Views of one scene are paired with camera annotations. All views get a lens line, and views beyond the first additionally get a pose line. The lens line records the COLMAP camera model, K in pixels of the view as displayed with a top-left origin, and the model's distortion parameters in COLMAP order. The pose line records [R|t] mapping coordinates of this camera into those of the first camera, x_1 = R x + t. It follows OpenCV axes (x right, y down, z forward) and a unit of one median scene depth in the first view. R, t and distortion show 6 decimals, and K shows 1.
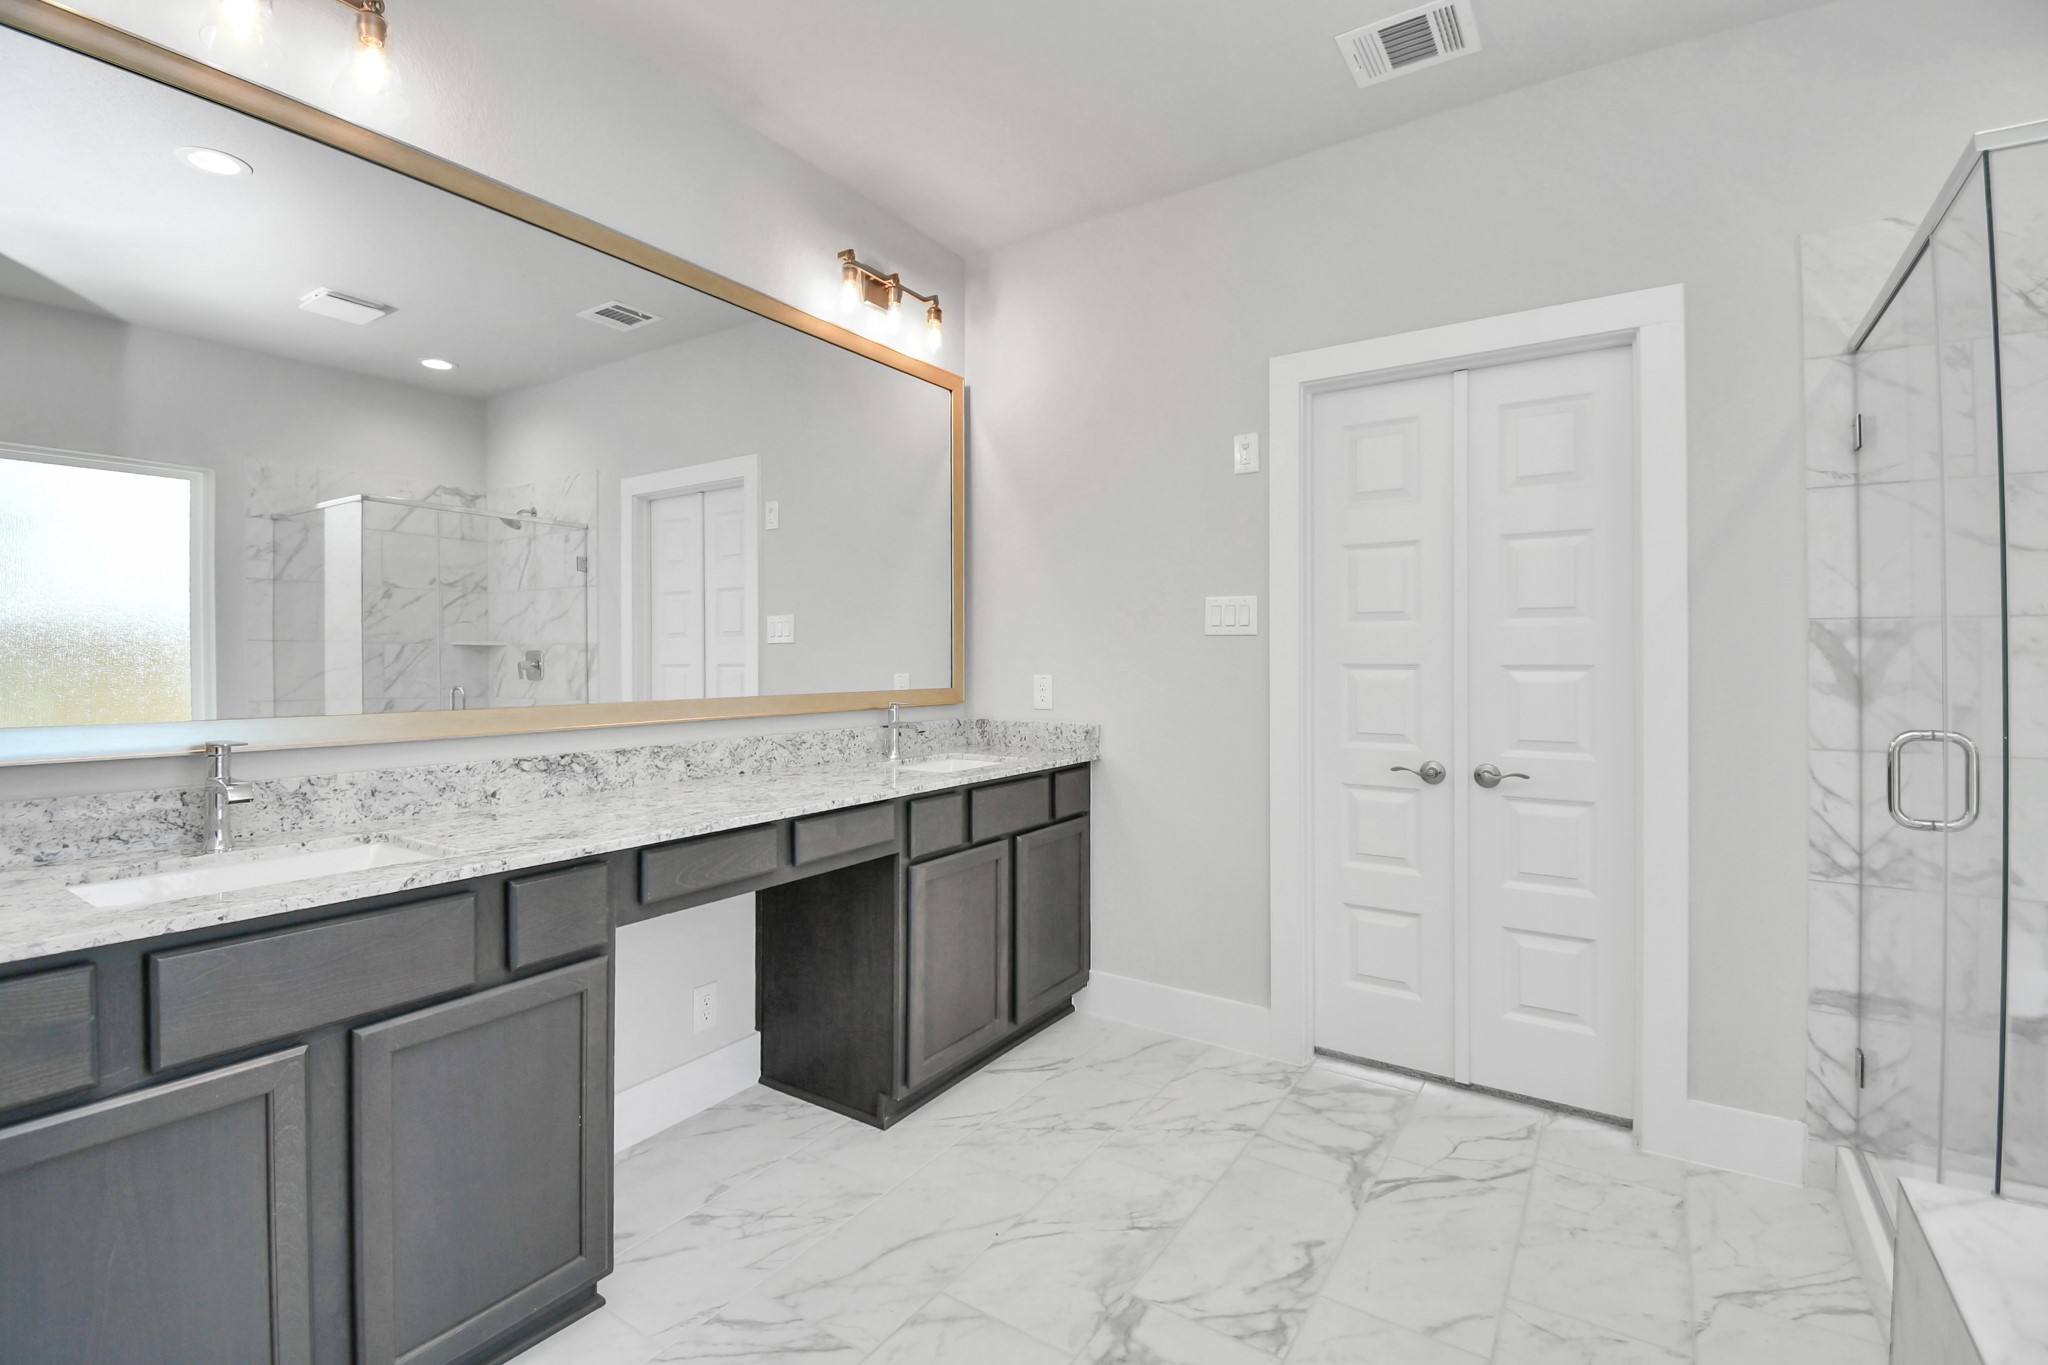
lens RADIAL K [[899.0, 0, 1051.4], [0, 899.0, 646.9], [0, 0, 1]] dist [-0.023537, -0.005777]
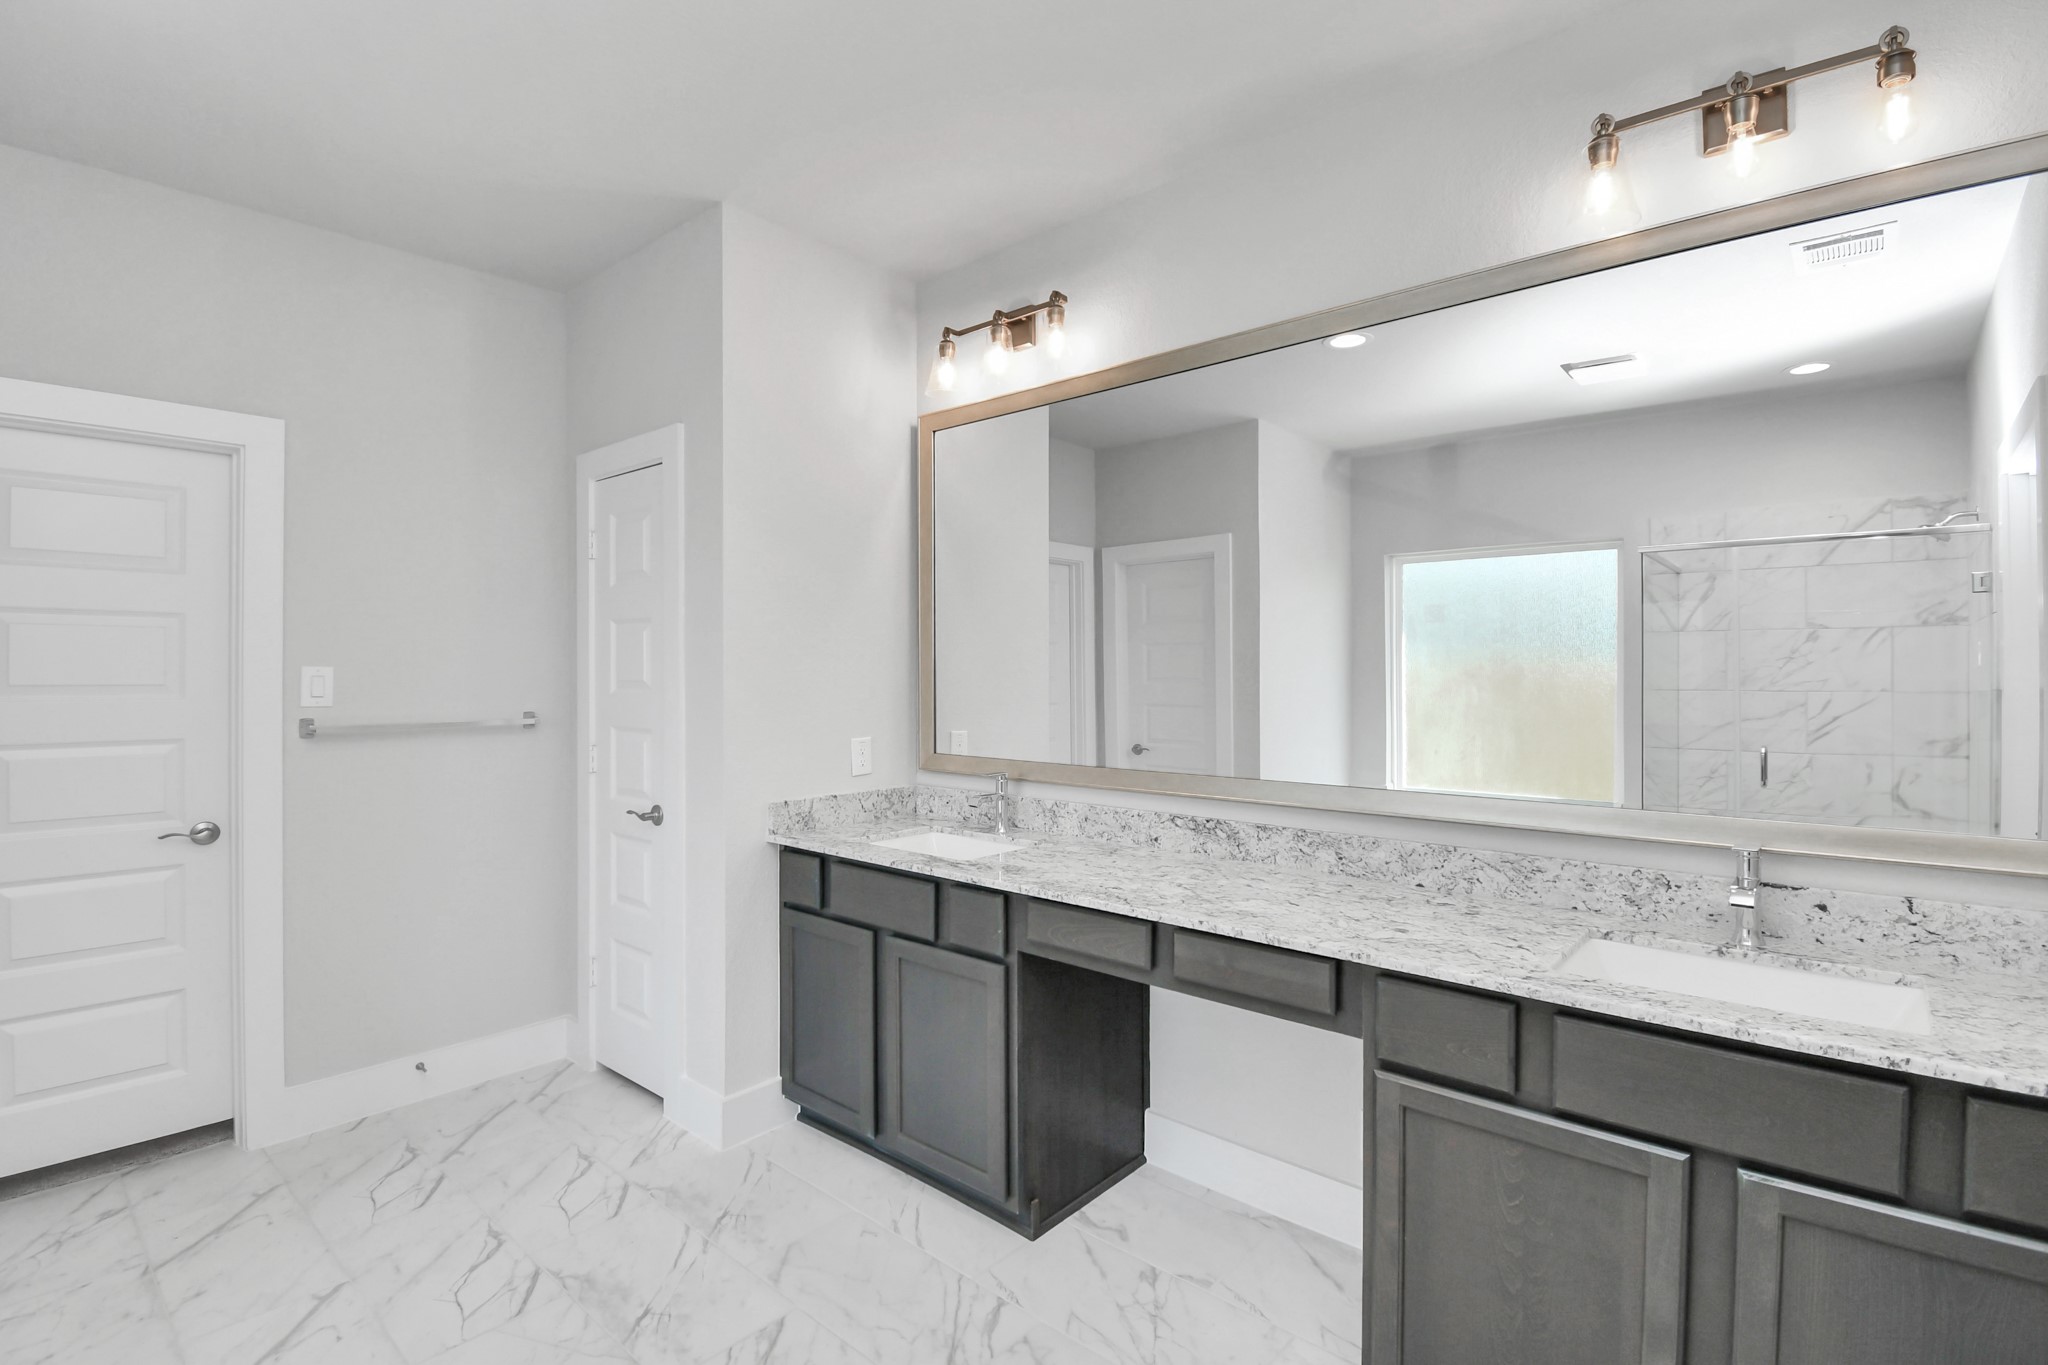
lens RADIAL K [[899.0, 0, 1040.2], [0, 899.0, 675.7], [0, 0, 1]] dist [-0.023537, -0.005777]
pose [[-0.124477, 0.000514, -0.992222, 0.619933], [0.003408, 0.999994, 0.000091, -0.063407], [0.992217, -0.003370, -0.124478, 0.933397]]
